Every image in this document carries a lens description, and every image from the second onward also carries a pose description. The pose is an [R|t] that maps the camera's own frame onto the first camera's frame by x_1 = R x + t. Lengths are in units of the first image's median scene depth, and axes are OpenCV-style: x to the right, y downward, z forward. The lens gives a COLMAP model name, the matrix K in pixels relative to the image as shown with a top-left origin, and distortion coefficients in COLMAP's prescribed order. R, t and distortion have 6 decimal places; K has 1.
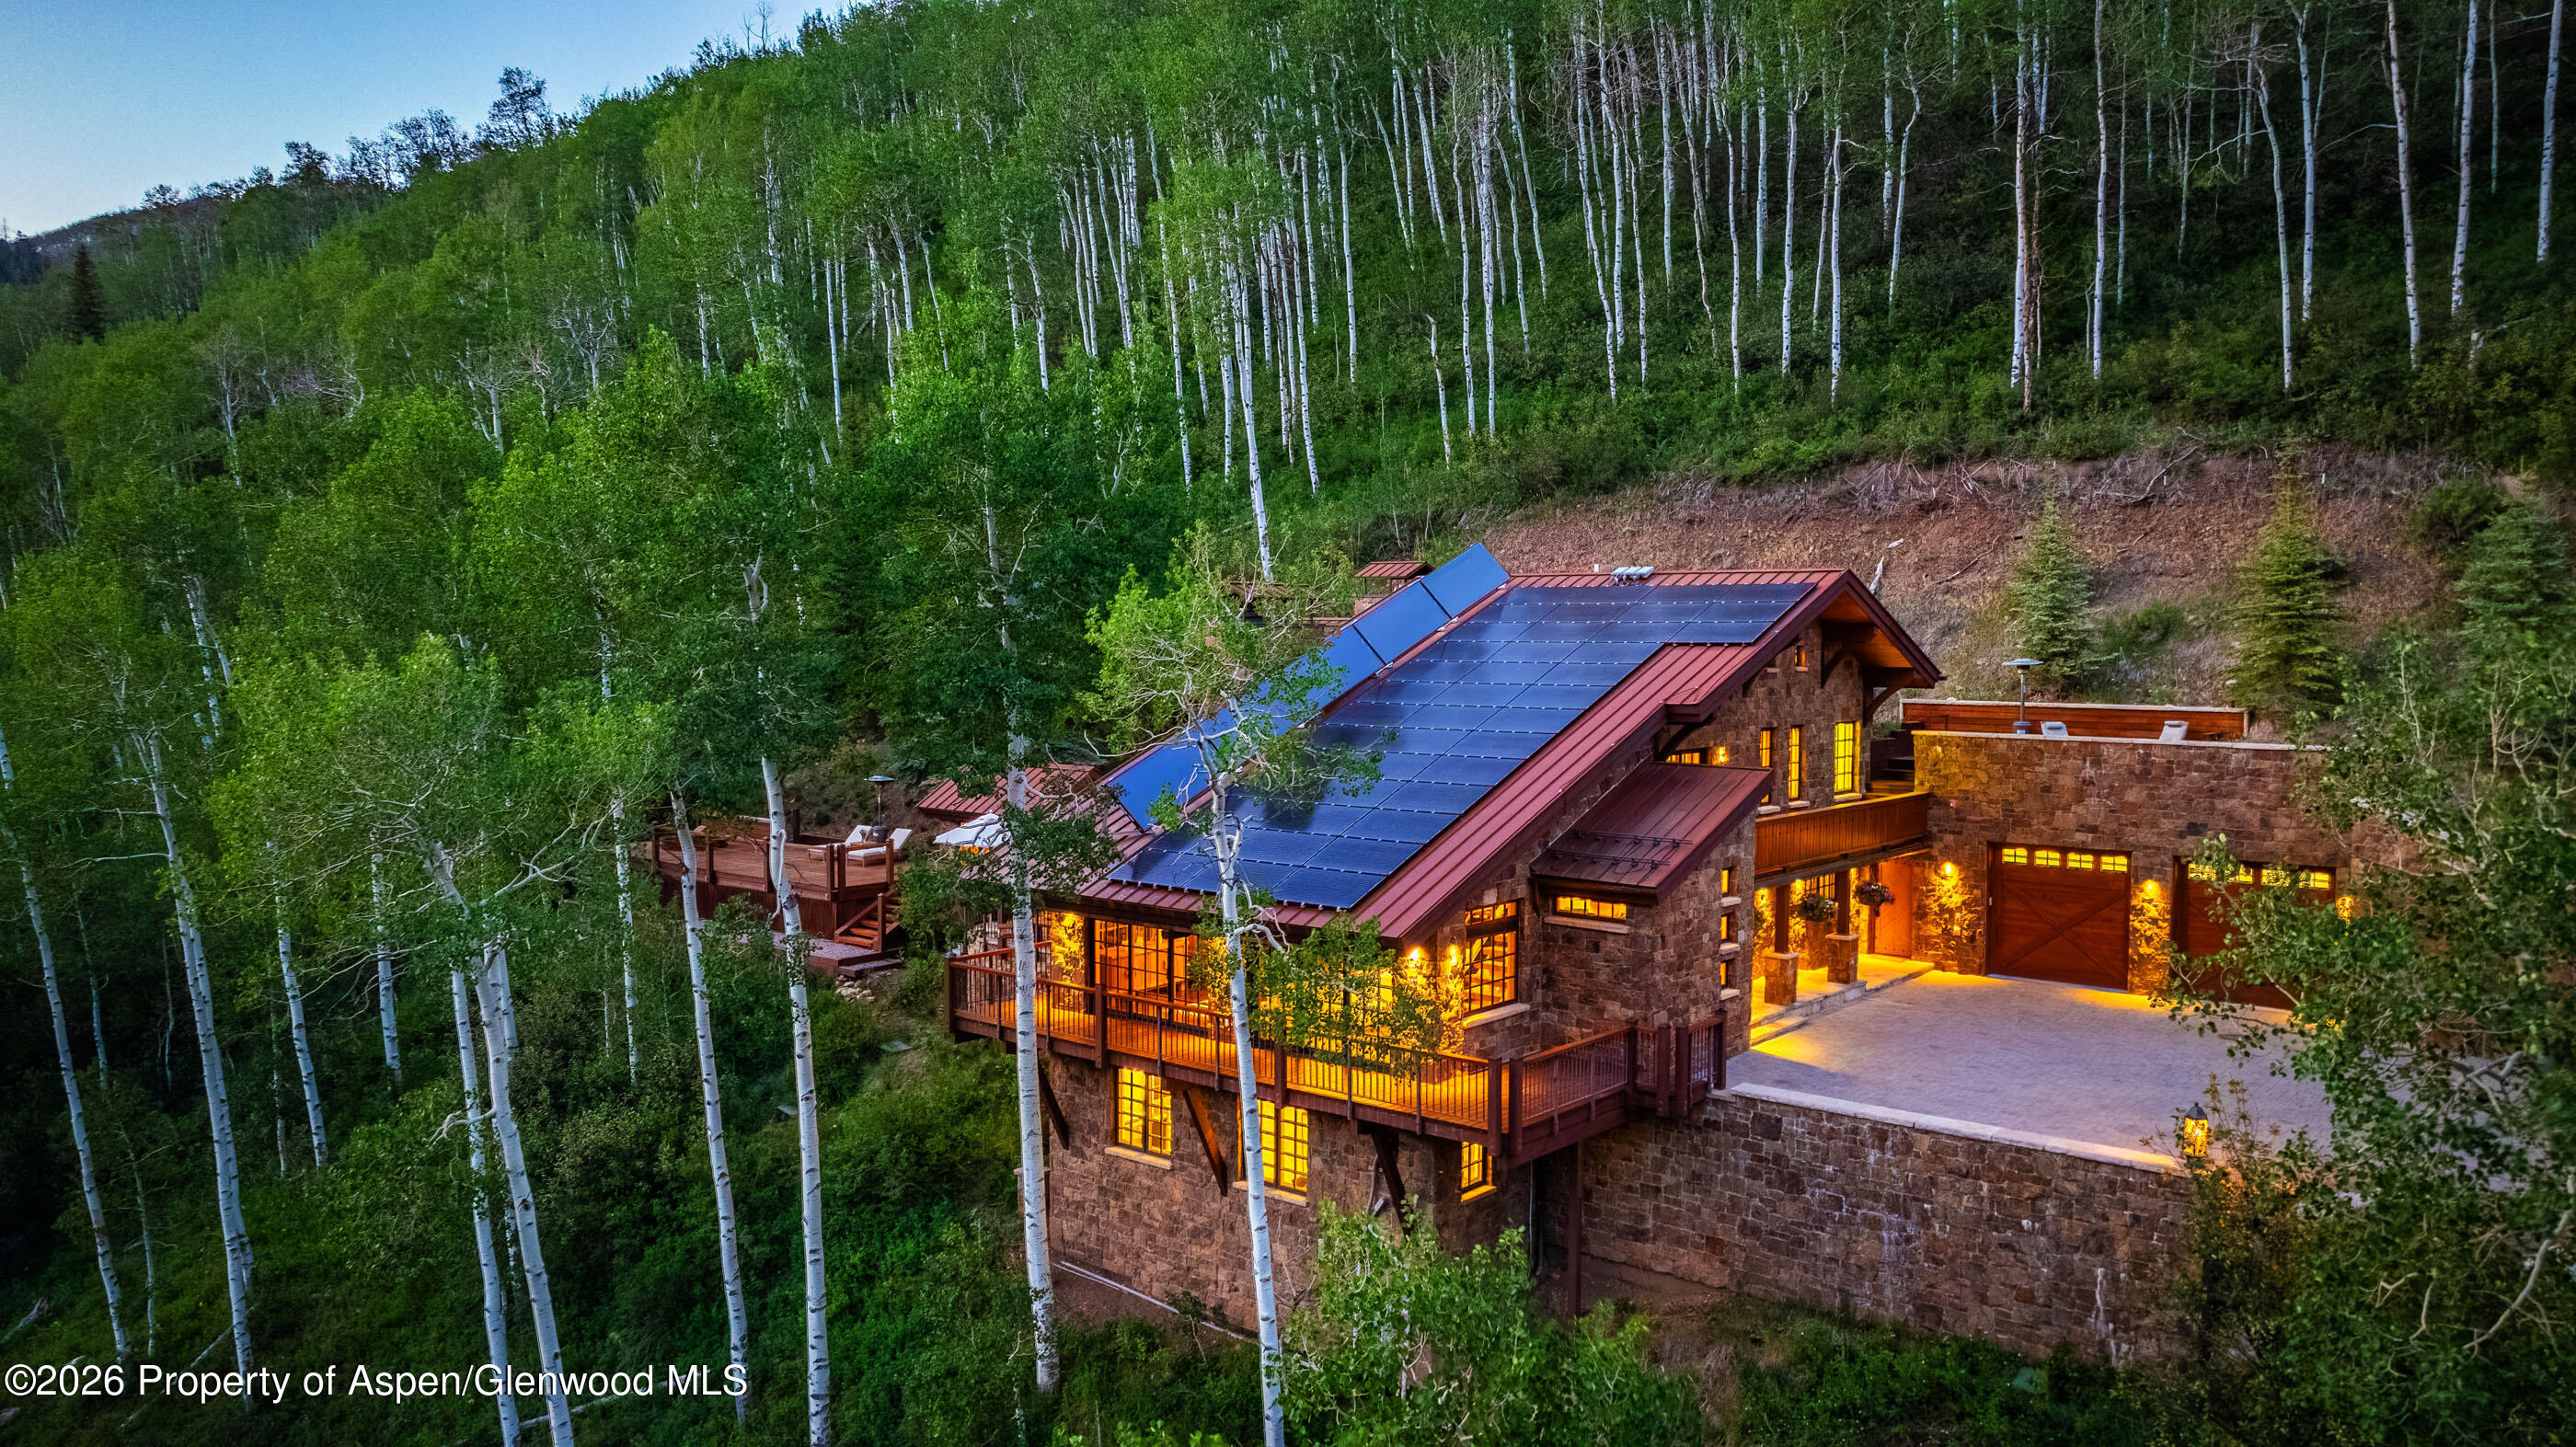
lens RADIAL K [[1813.7, 0, 1288.1], [0, 1813.7, 732.4], [0, 0, 1]] dist [-0.031688, 0.023682]
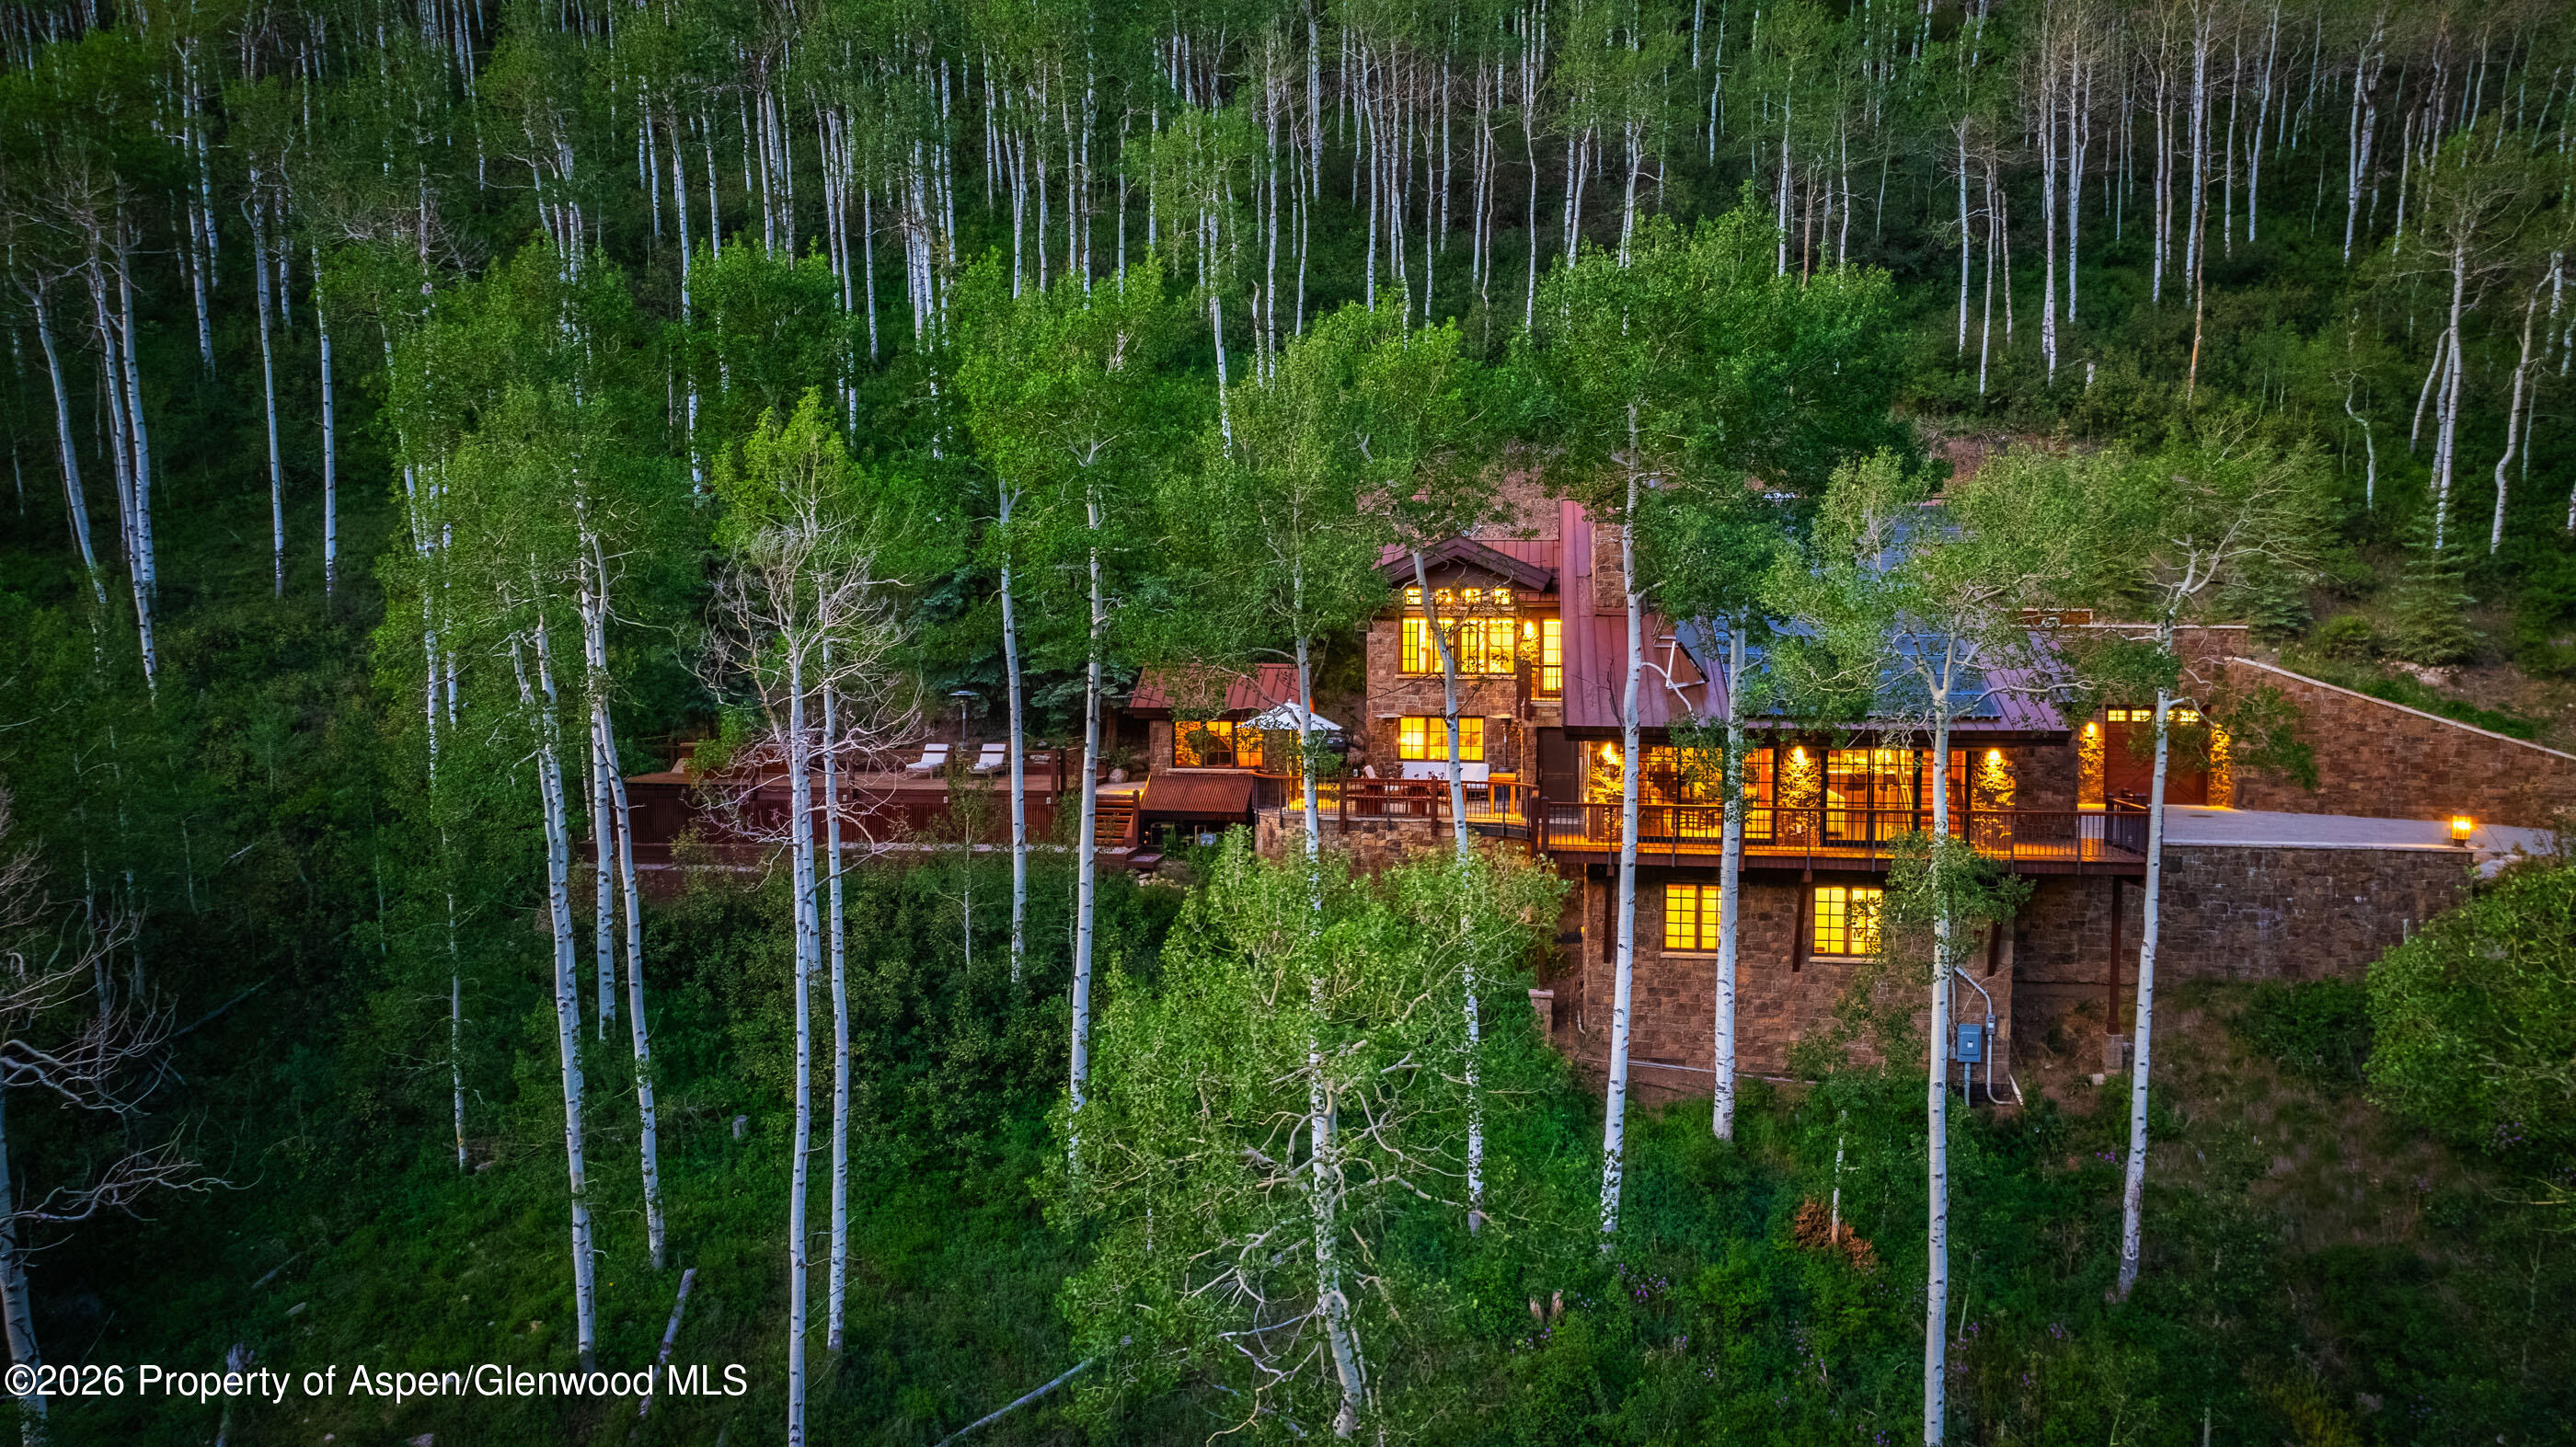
lens RADIAL K [[1813.7, 0, 1293.8], [0, 1813.7, 736.8], [0, 0, 1]] dist [-0.031688, 0.023682]
pose [[0.850185, -0.026570, 0.525814, -0.814224], [0.027338, 0.999606, 0.006308, 0.066059], [-0.525775, 0.009011, 0.850576, 0.106911]]
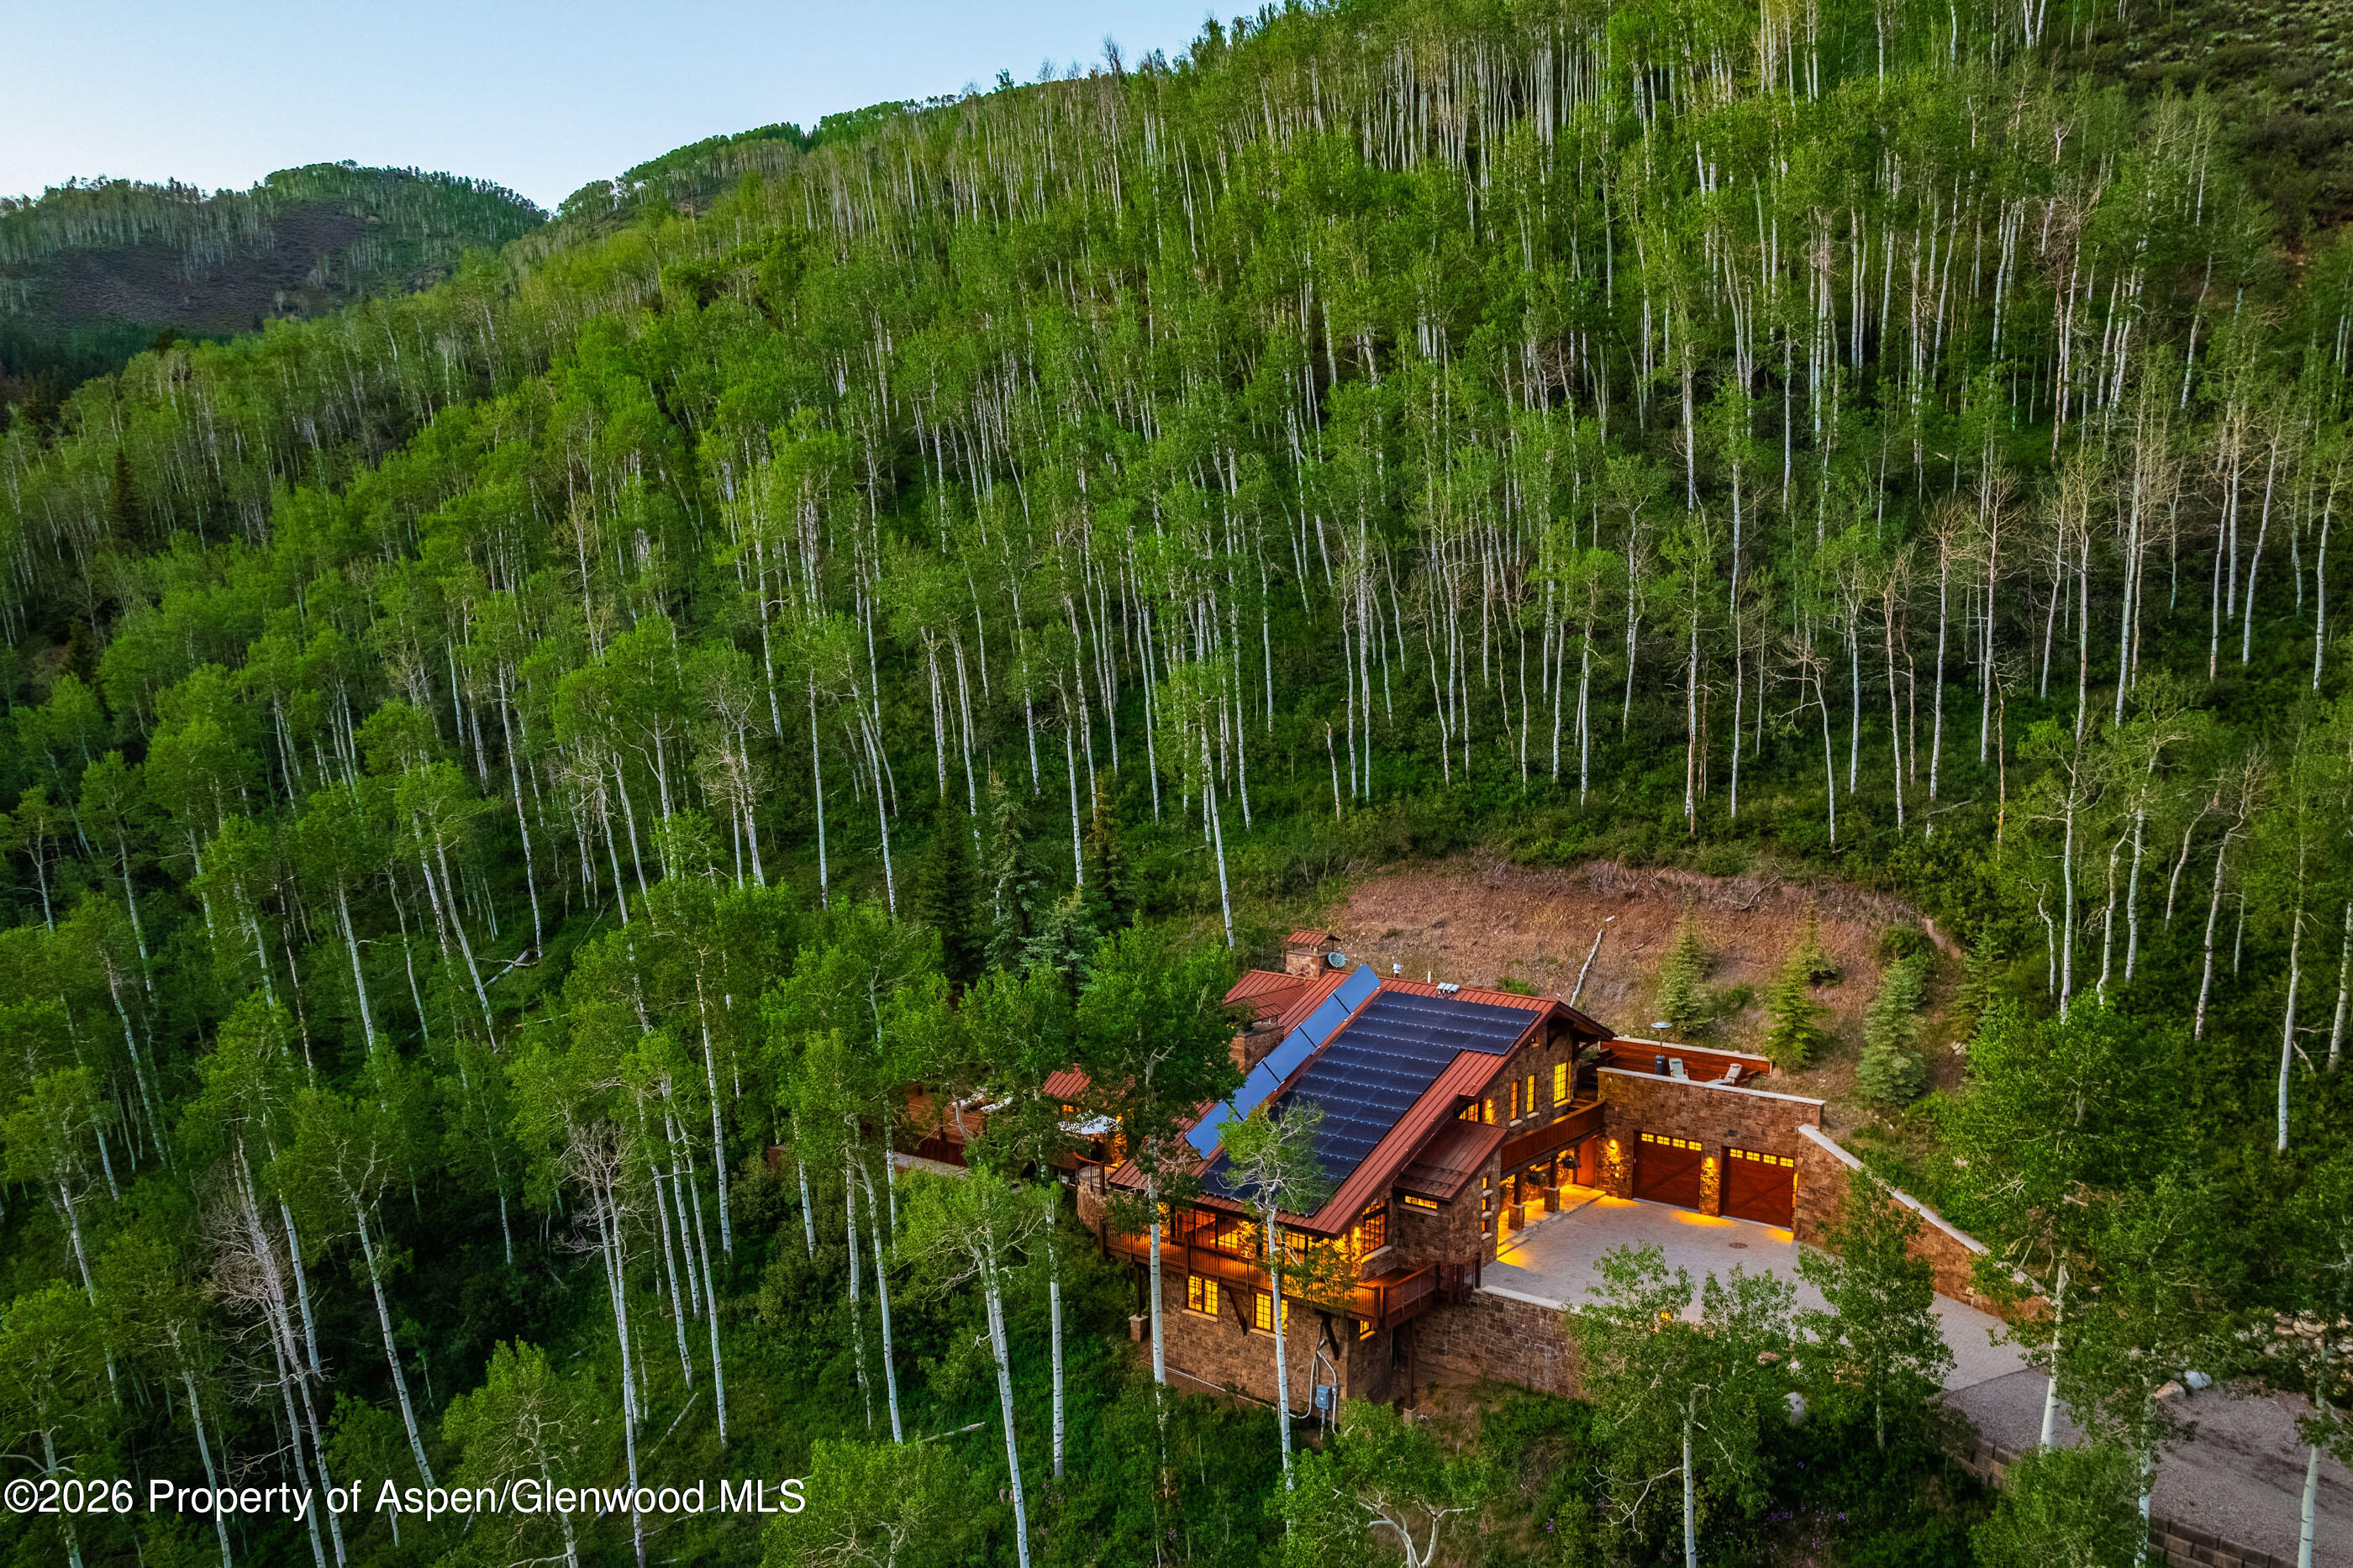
lens RADIAL K [[1793.1, 0, 1283.5], [0, 1793.1, 957.8], [0, 0, 1]] dist [-0.012709, 0.013702]
pose [[0.997114, -0.005626, 0.075704, -0.121461], [-0.002838, 0.993791, 0.111225, -0.339782], [-0.075860, -0.111118, 0.990908, -0.838005]]
